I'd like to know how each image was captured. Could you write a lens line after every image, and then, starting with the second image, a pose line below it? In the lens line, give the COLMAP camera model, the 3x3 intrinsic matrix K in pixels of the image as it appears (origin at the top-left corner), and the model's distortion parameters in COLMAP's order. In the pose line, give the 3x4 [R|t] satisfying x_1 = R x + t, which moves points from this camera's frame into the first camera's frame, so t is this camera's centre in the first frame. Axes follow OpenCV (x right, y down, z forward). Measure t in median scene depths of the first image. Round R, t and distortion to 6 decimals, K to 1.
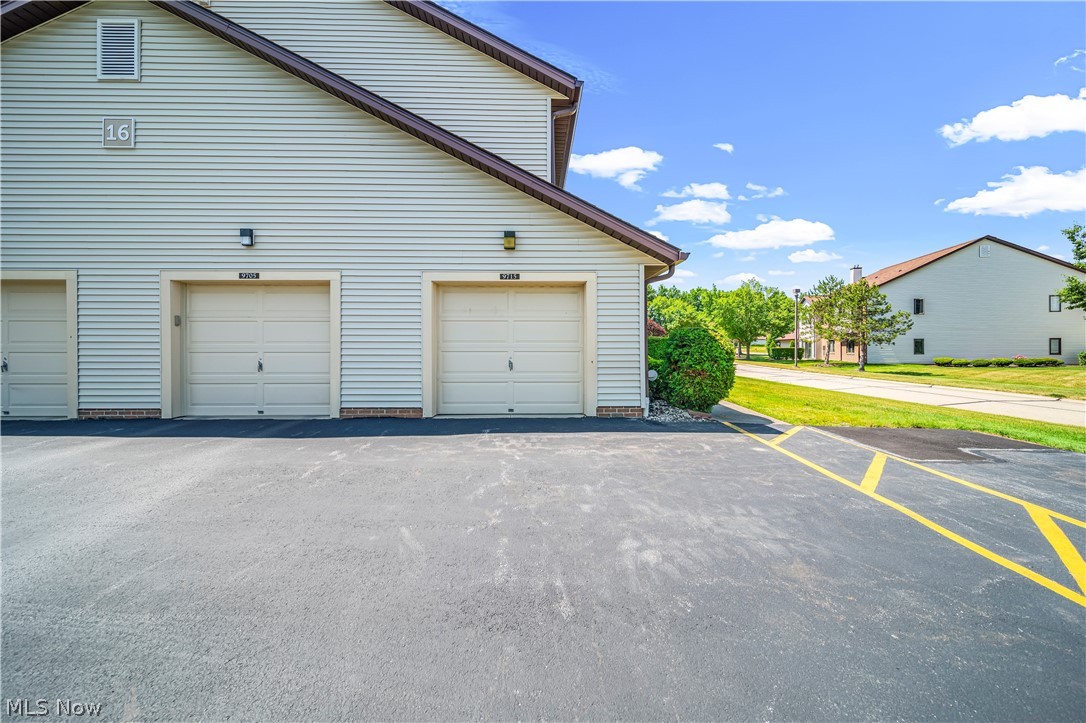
lens RADIAL K [[383.0, 0, 545.7], [0, 383.0, 344.9], [0, 0, 1]] dist [-0.001227, -0.000214]
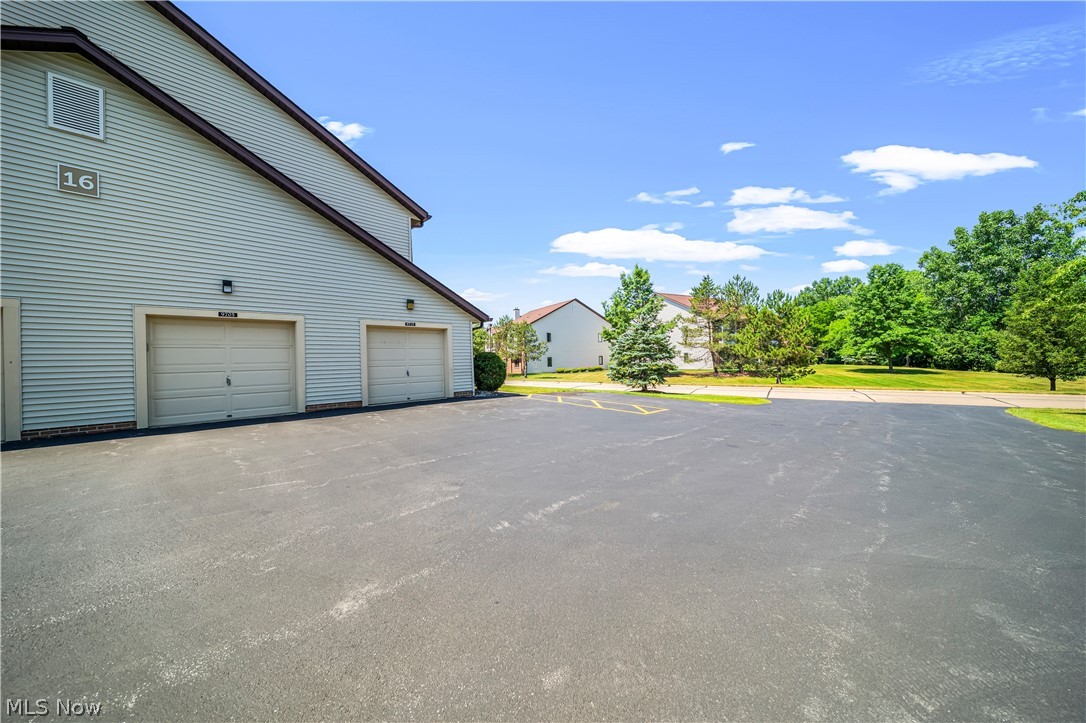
lens RADIAL K [[385.3, 0, 541.2], [0, 385.3, 361.3], [0, 0, 1]] dist [-0.000119, -0.000184]
pose [[0.718372, -0.019036, 0.695398, -0.905089], [0.028444, 0.999593, -0.002021, 0.018603], [-0.695077, 0.021232, 0.718622, -0.730944]]
